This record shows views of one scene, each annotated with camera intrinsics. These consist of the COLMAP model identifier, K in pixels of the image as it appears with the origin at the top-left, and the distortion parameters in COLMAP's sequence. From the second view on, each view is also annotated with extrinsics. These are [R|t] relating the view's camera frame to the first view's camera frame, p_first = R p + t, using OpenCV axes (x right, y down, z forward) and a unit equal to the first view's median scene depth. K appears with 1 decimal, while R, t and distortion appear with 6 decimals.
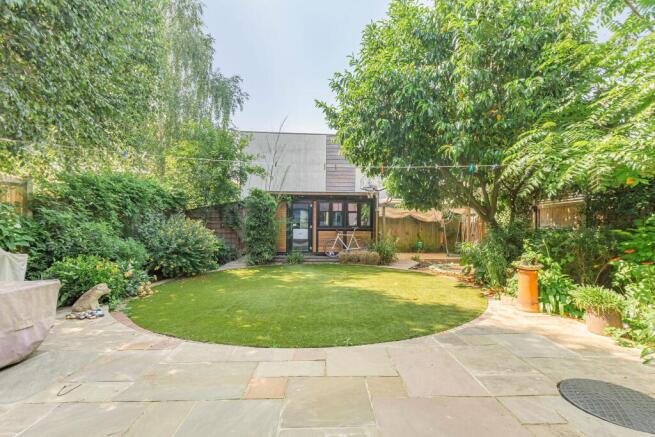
lens RADIAL K [[296.5, 0, 337.5], [0, 296.5, 223.6], [0, 0, 1]] dist [0.000712, 0.000246]
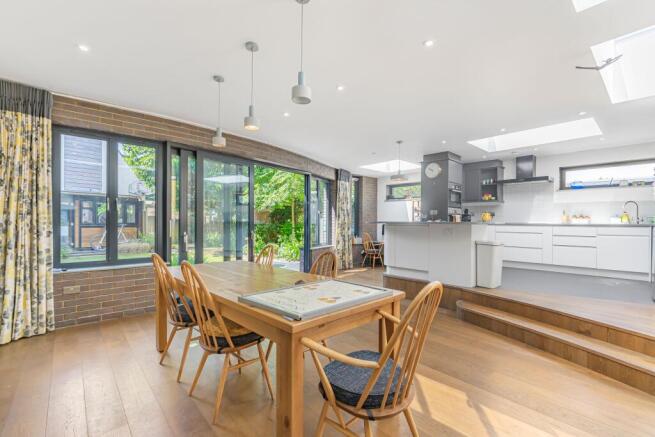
lens RADIAL K [[296.5, 0, 337.5], [0, 296.5, 223.6], [0, 0, 1]] dist [0.000712, 0.000246]
pose [[0.648918, -0.007548, 0.760821, -0.284021], [-0.002560, 0.999923, 0.012103, -0.006740], [-0.760854, -0.009801, 0.648849, -0.424888]]
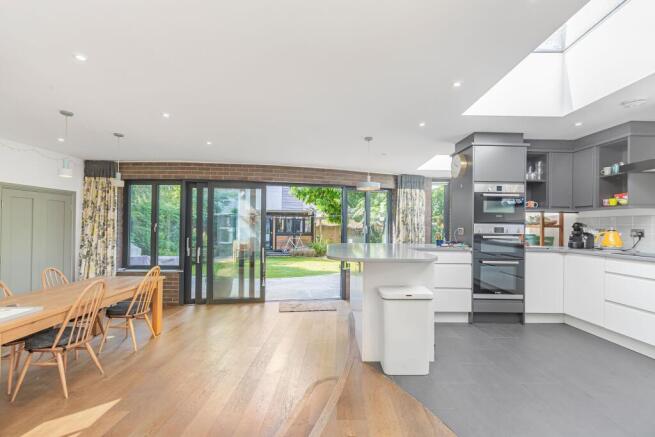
lens RADIAL K [[294.1, 0, 325.0], [0, 294.1, 221.5], [0, 0, 1]] dist [-0.000833, -0.000035]
pose [[0.994430, 0.001059, 0.105396, 0.023011], [0.000450, 0.999898, -0.014287, -0.025942], [-0.105400, 0.014255, 0.994328, -0.521737]]
